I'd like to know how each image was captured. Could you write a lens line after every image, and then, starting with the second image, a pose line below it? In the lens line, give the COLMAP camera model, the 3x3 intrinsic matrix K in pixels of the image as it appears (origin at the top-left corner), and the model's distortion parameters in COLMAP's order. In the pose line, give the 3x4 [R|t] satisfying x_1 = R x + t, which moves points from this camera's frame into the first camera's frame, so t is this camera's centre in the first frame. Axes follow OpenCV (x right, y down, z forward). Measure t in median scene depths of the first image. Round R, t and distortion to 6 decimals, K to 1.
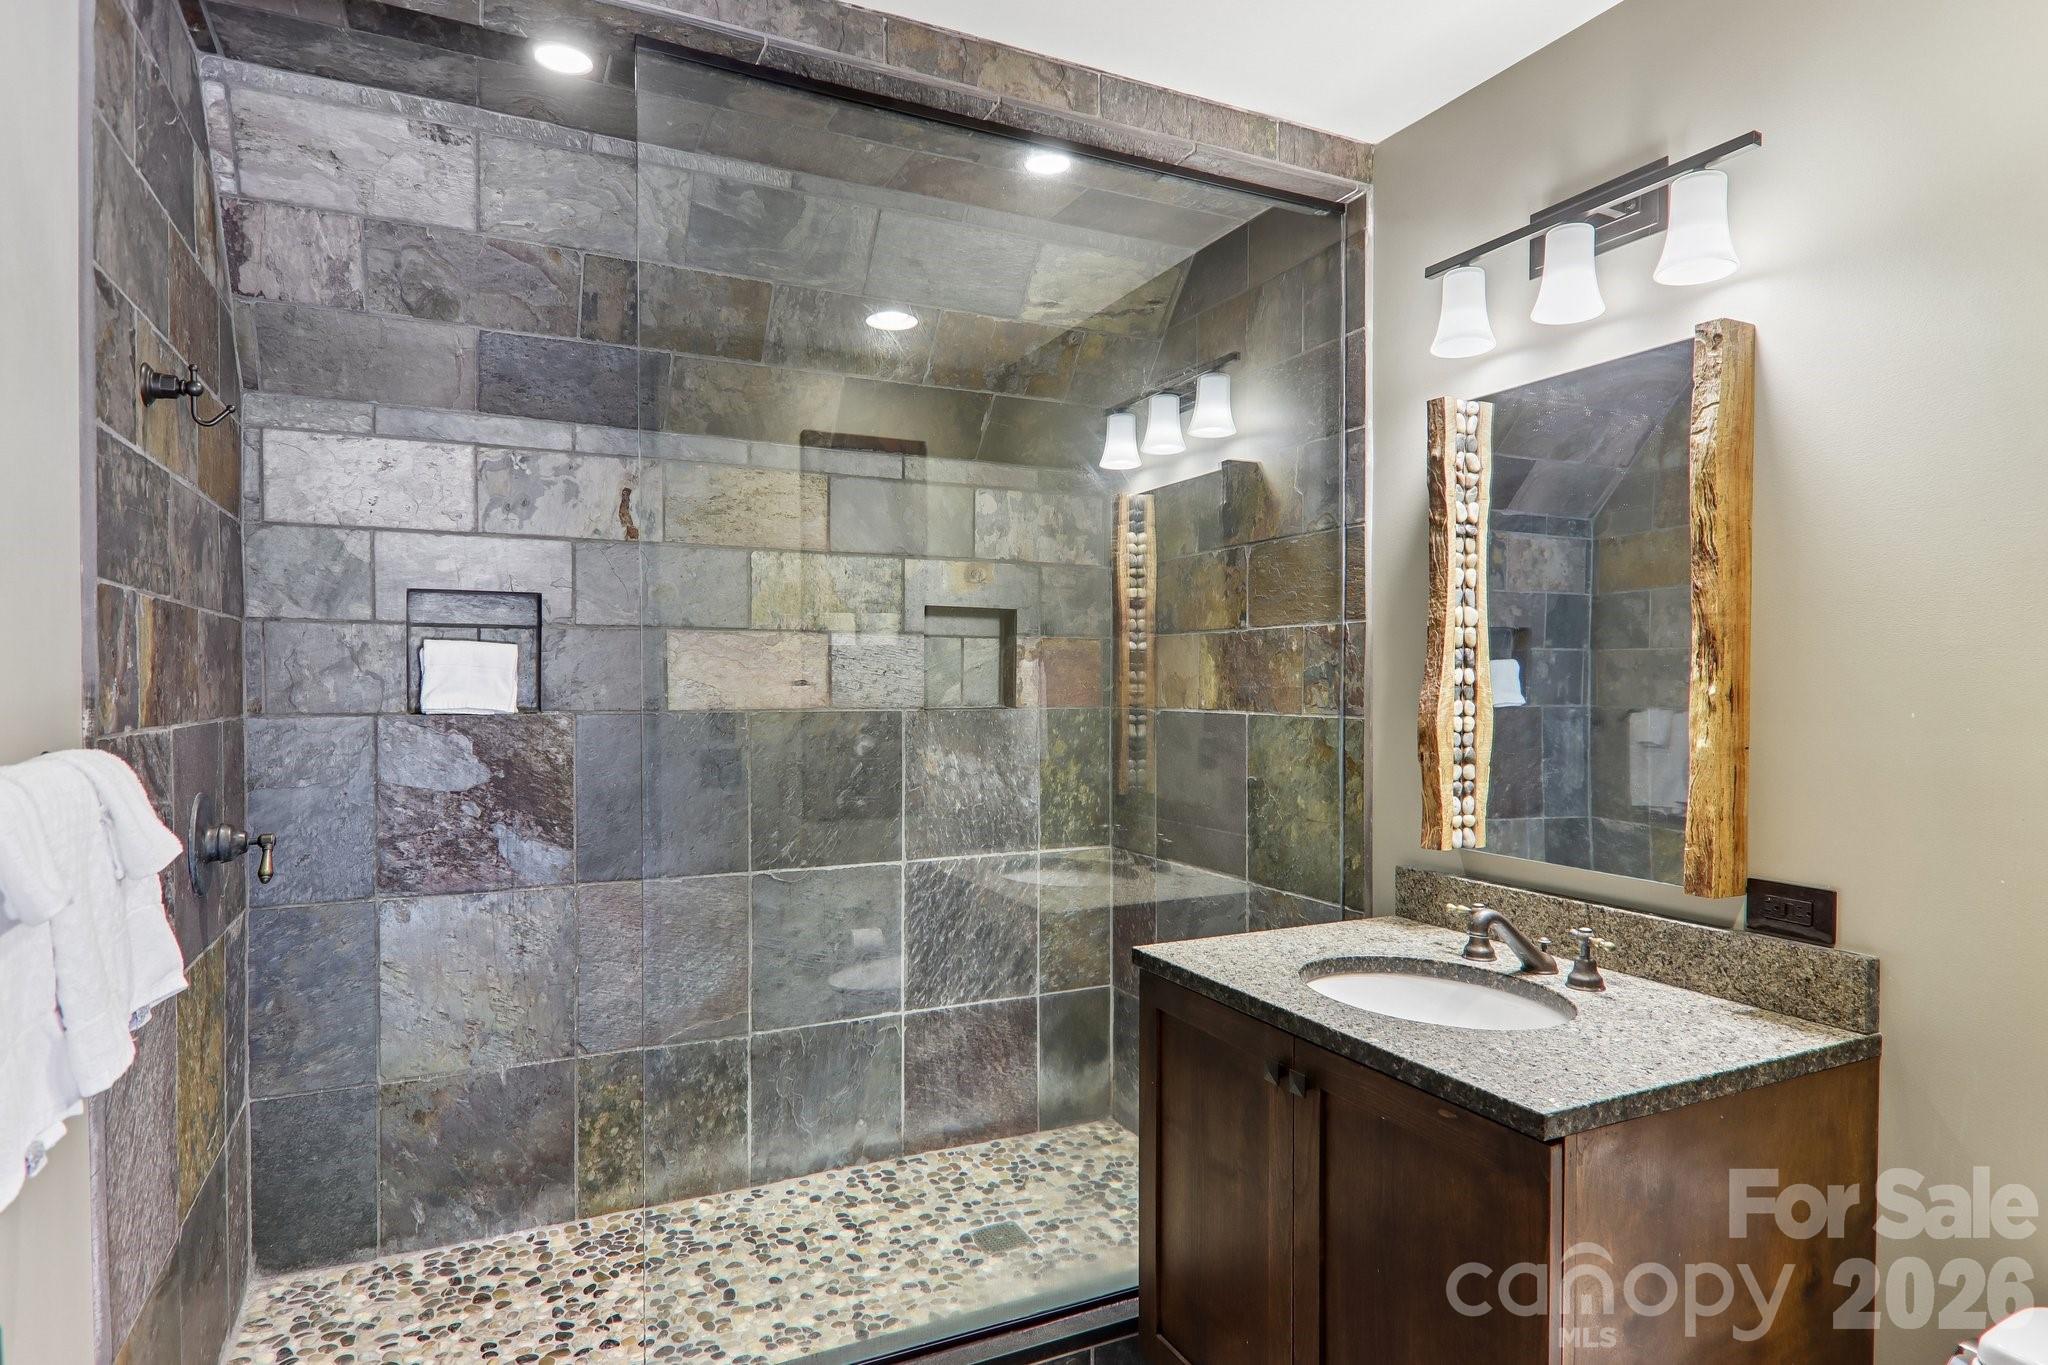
lens RADIAL K [[1154.8, 0, 1046.0], [0, 1154.8, 681.5], [0, 0, 1]] dist [0.005286, -0.016450]
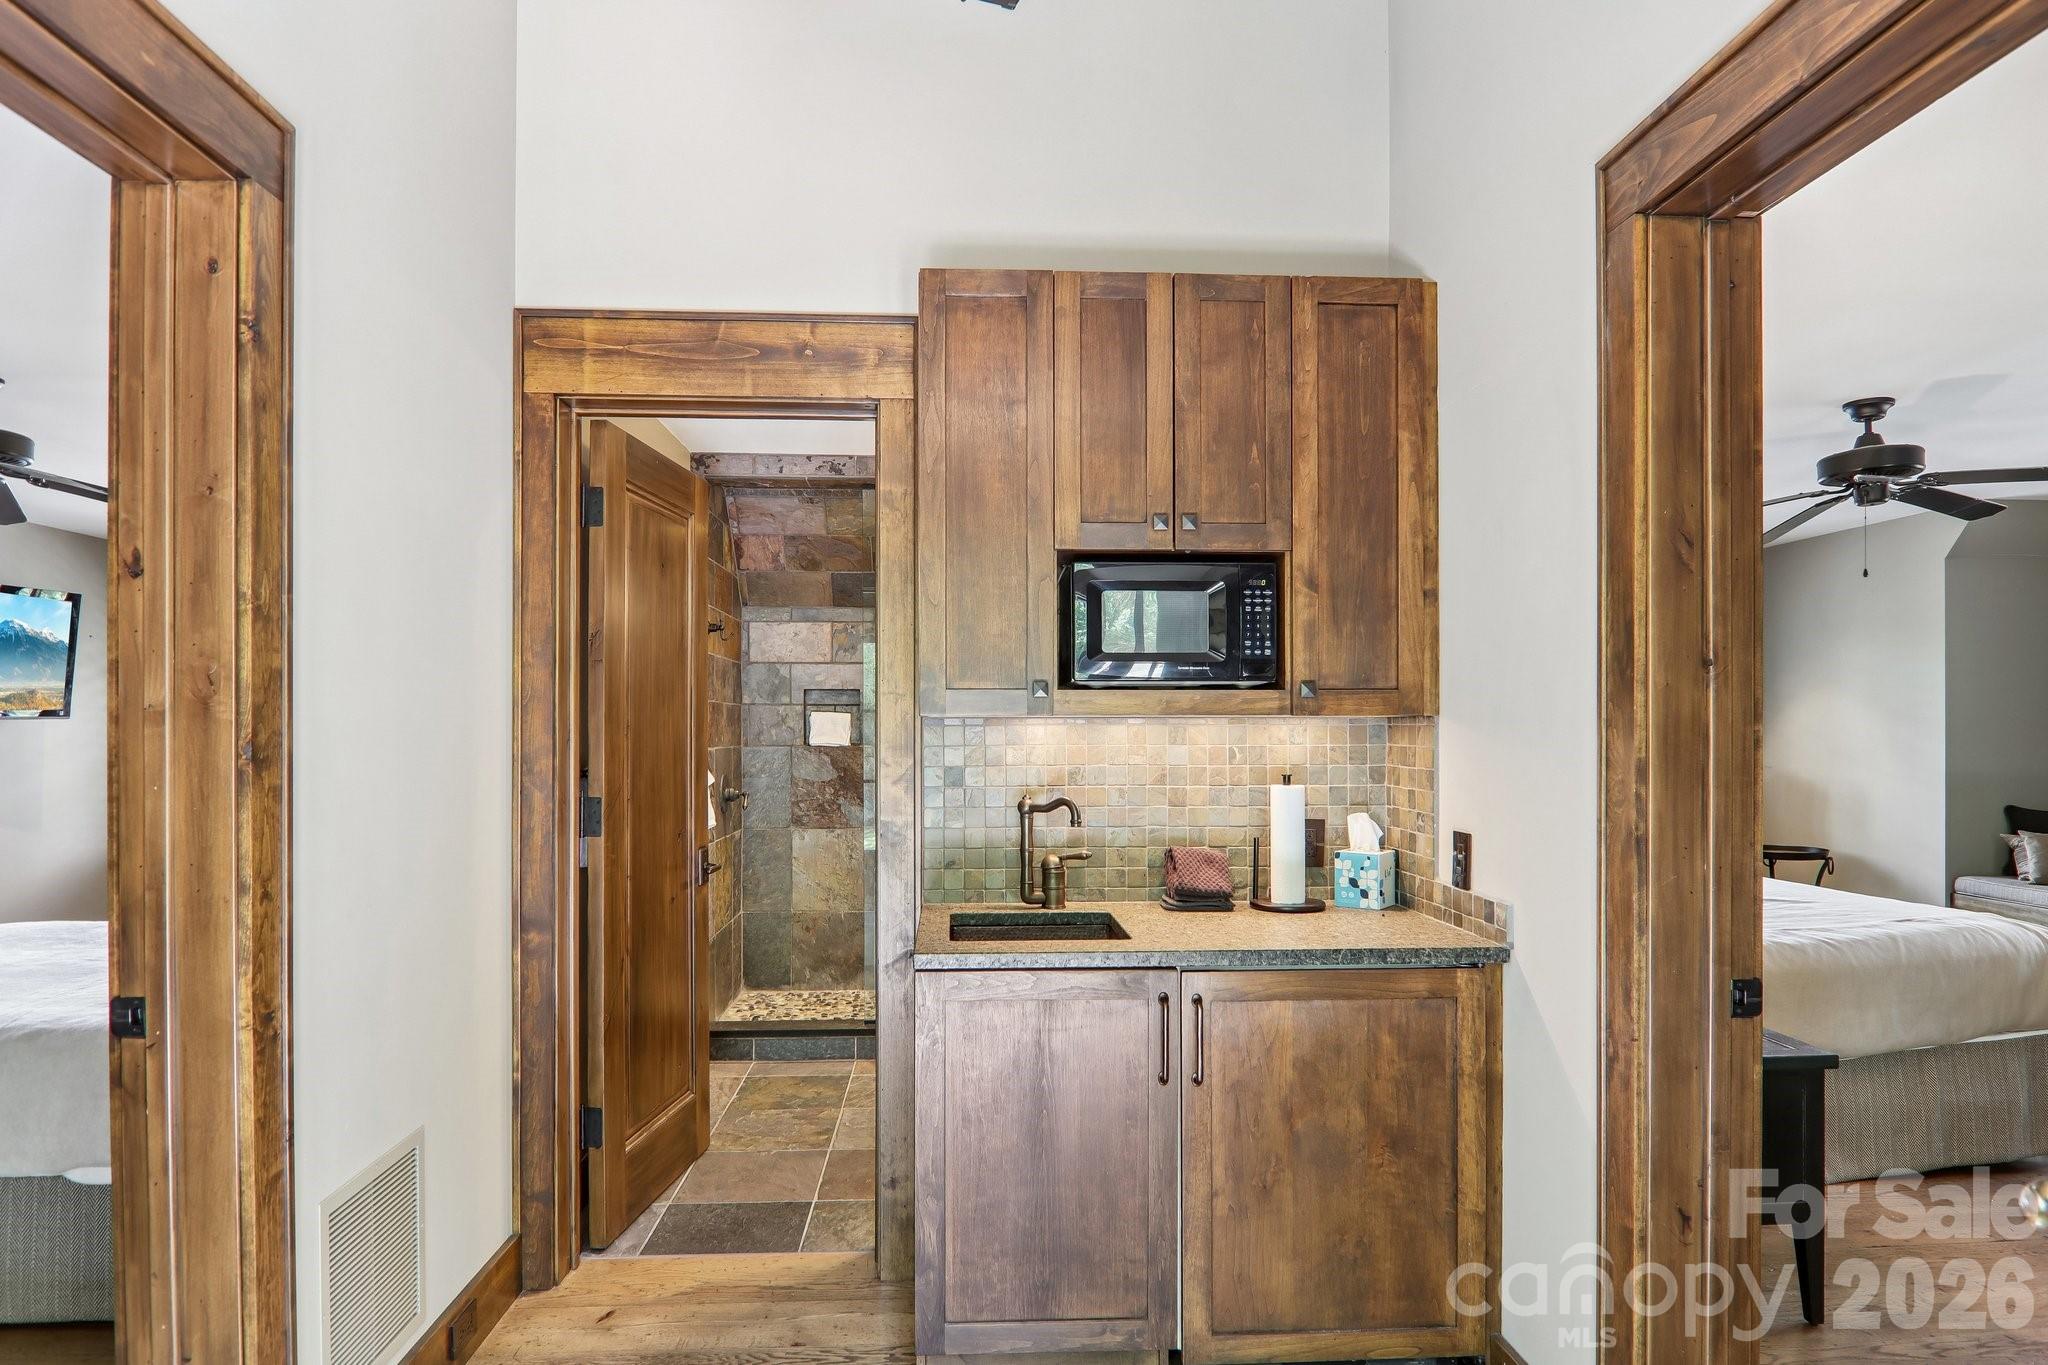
lens RADIAL K [[1154.8, 0, 1004.8], [0, 1154.8, 698.0], [0, 0, 1]] dist [0.005286, -0.016450]
pose [[0.918692, -0.009748, -0.394854, 0.693883], [0.000032, 0.999697, -0.024606, -0.009057], [0.394974, 0.022592, 0.918414, -0.907880]]
